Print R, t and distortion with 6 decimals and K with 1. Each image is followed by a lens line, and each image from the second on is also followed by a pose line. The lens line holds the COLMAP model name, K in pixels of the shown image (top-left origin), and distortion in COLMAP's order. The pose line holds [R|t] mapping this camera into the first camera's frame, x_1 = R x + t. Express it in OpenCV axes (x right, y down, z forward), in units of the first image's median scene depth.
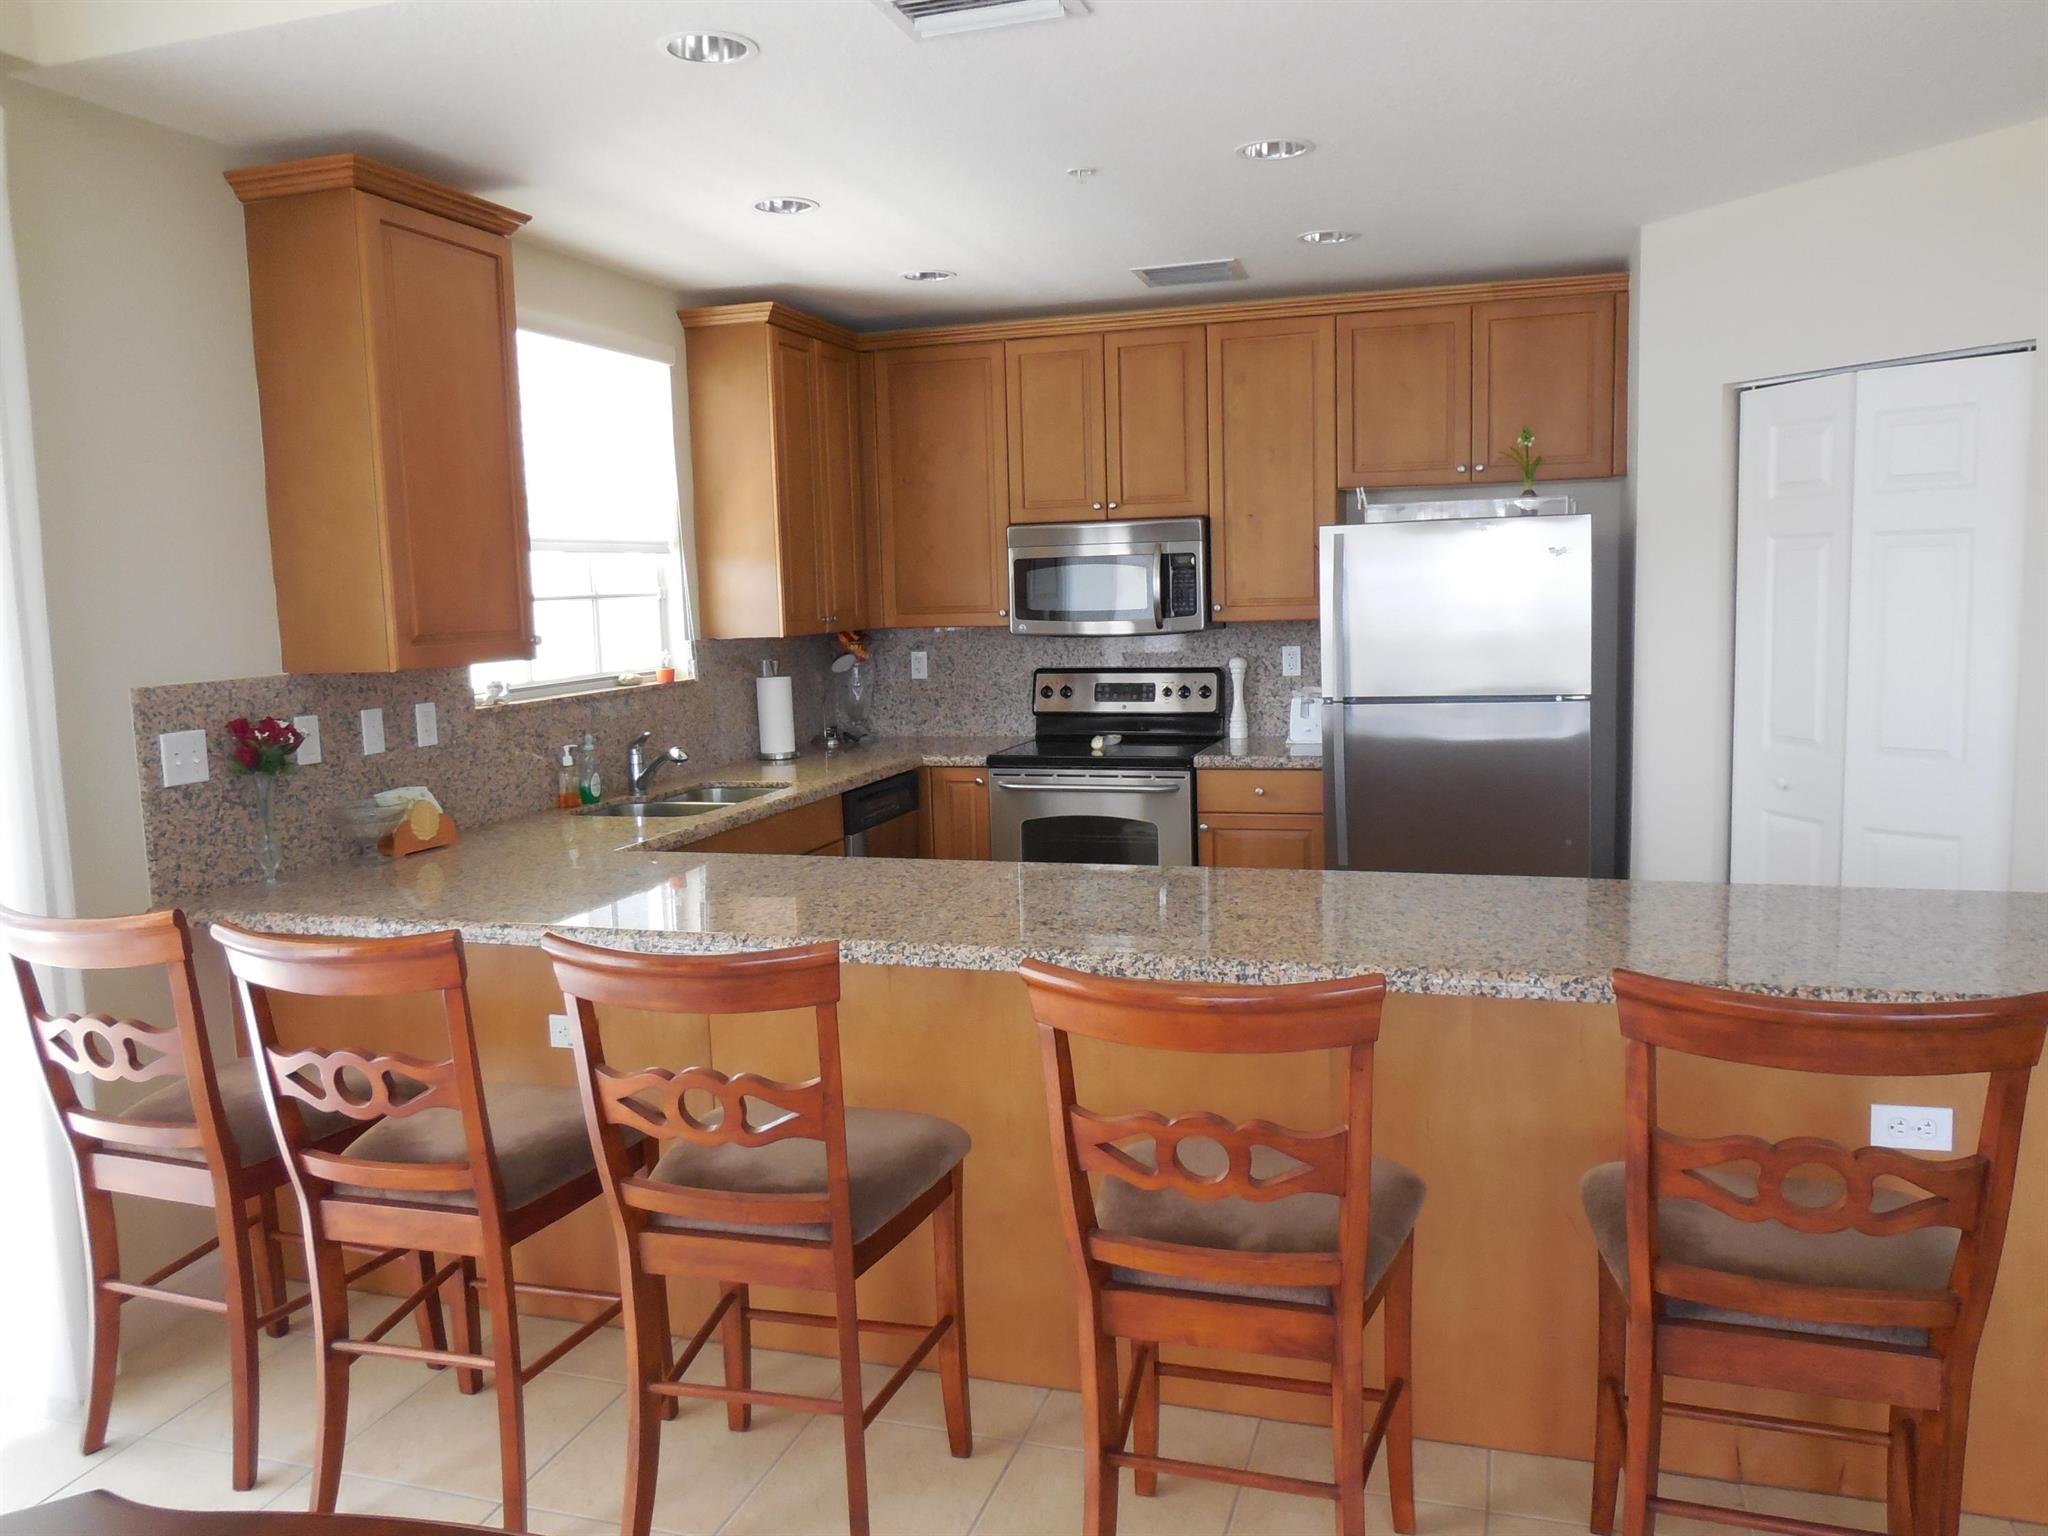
lens RADIAL K [[1523.6, 0, 1029.2], [0, 1523.6, 755.6], [0, 0, 1]] dist [-0.035693, 0.028220]
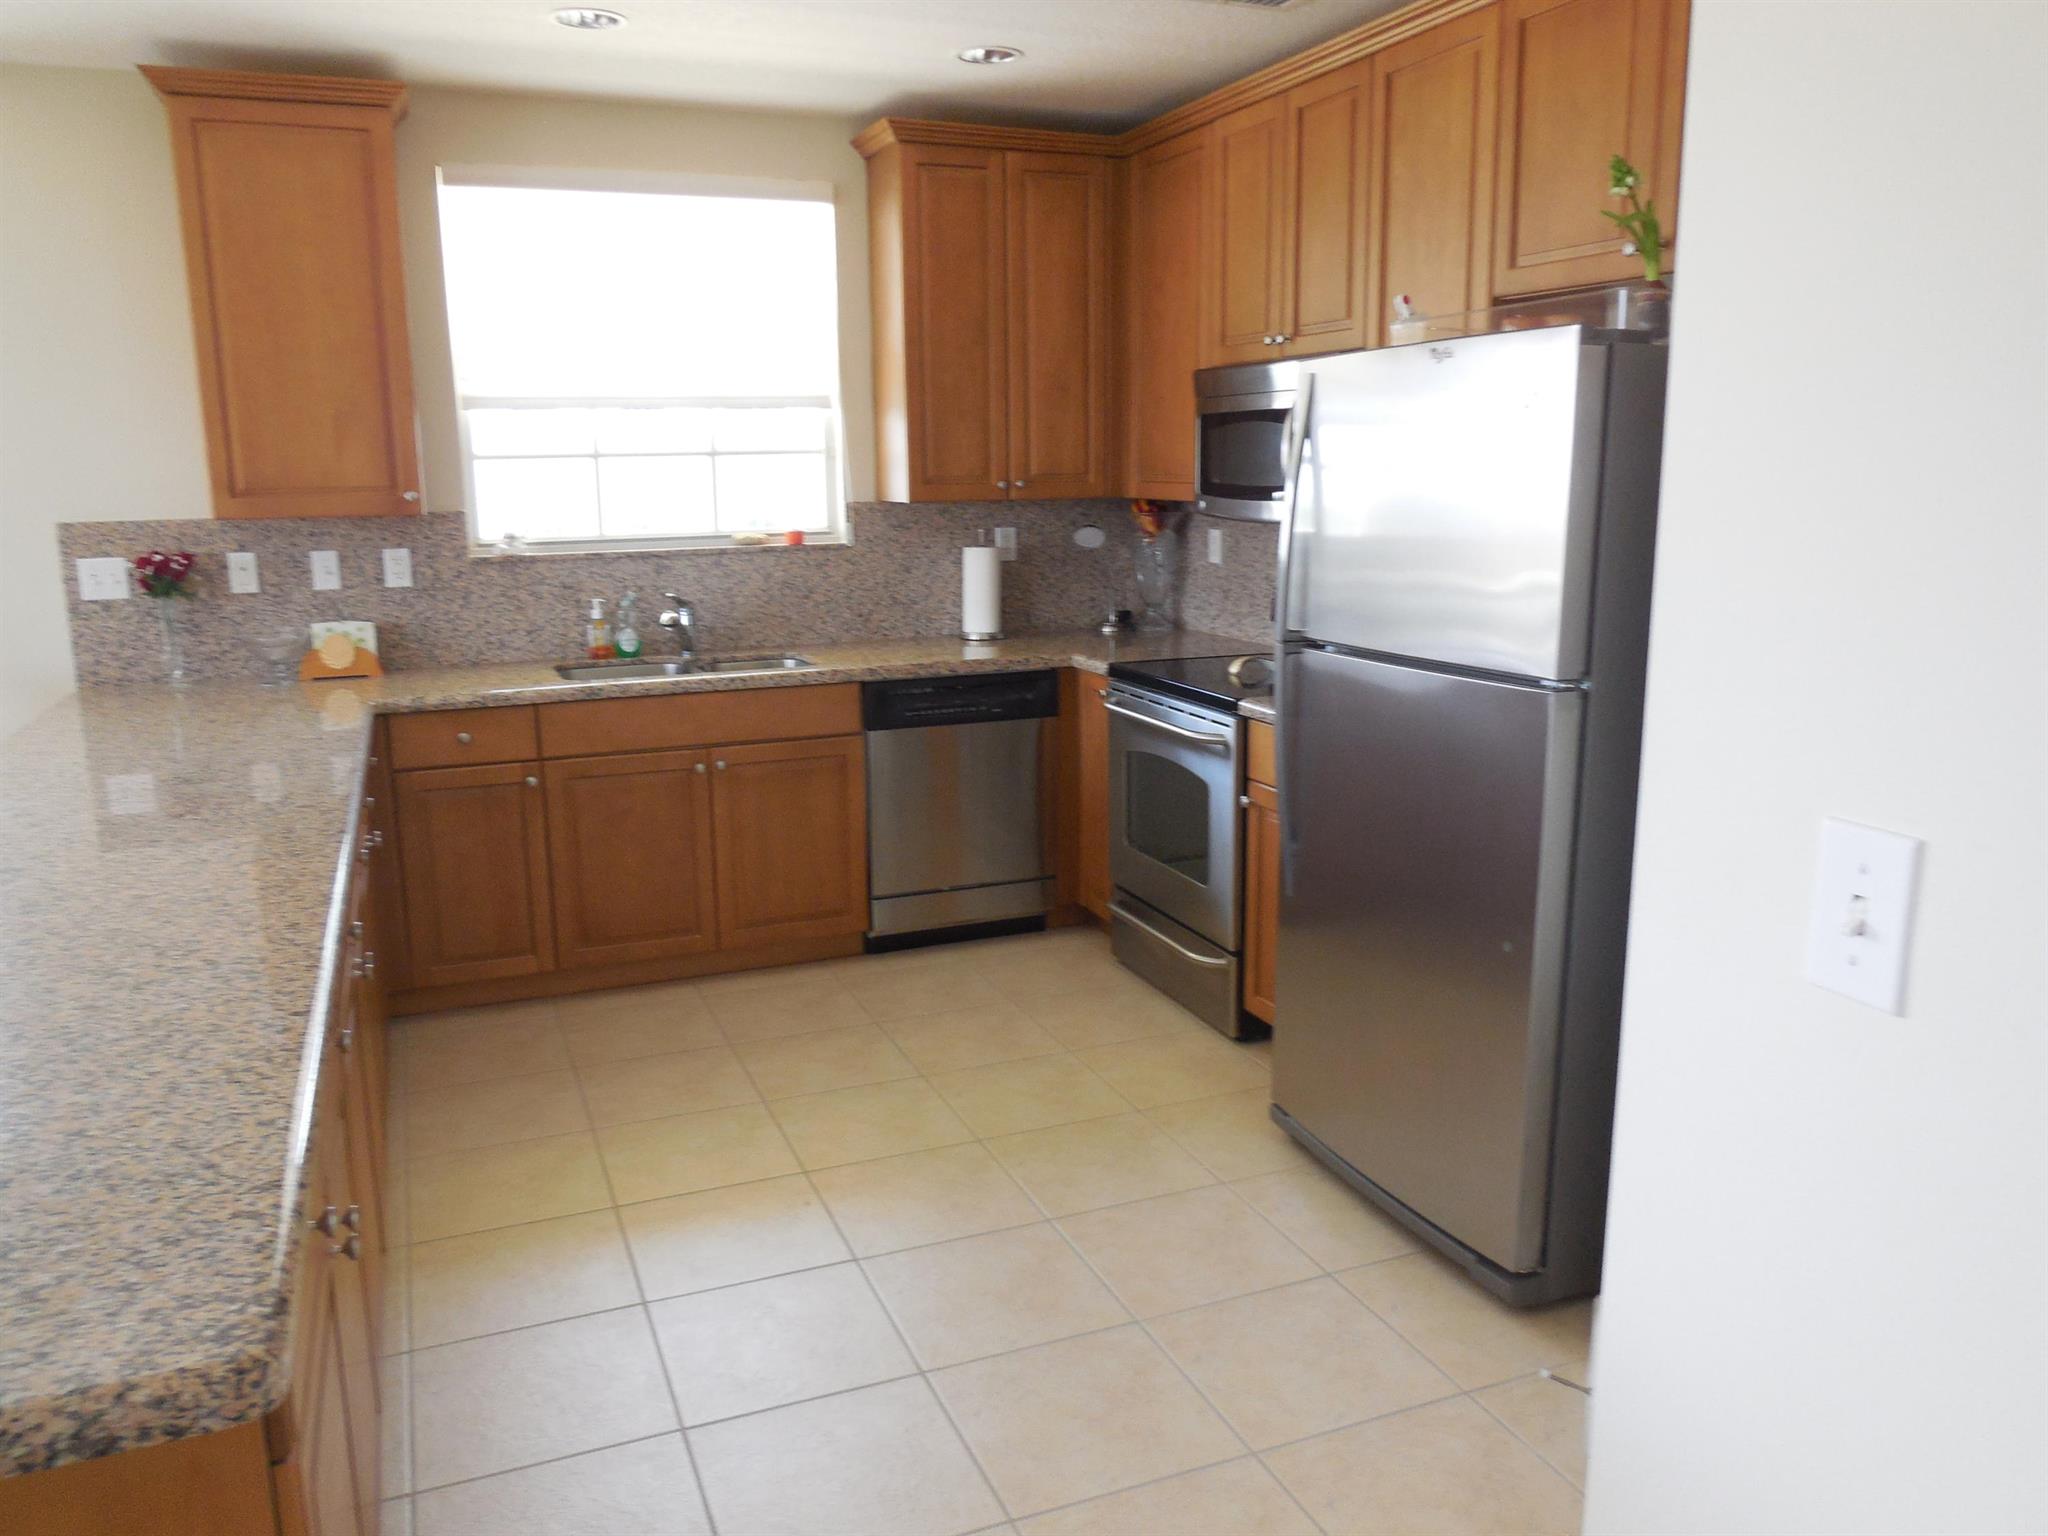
lens RADIAL K [[1496.8, 0, 1067.5], [0, 1496.8, 774.5], [0, 0, 1]] dist [-0.043550, 0.004257]
pose [[0.651769, 0.179544, -0.736859, 0.742908], [-0.094692, 0.983236, 0.155820, -0.085723], [0.752483, -0.031784, 0.657844, 0.625890]]
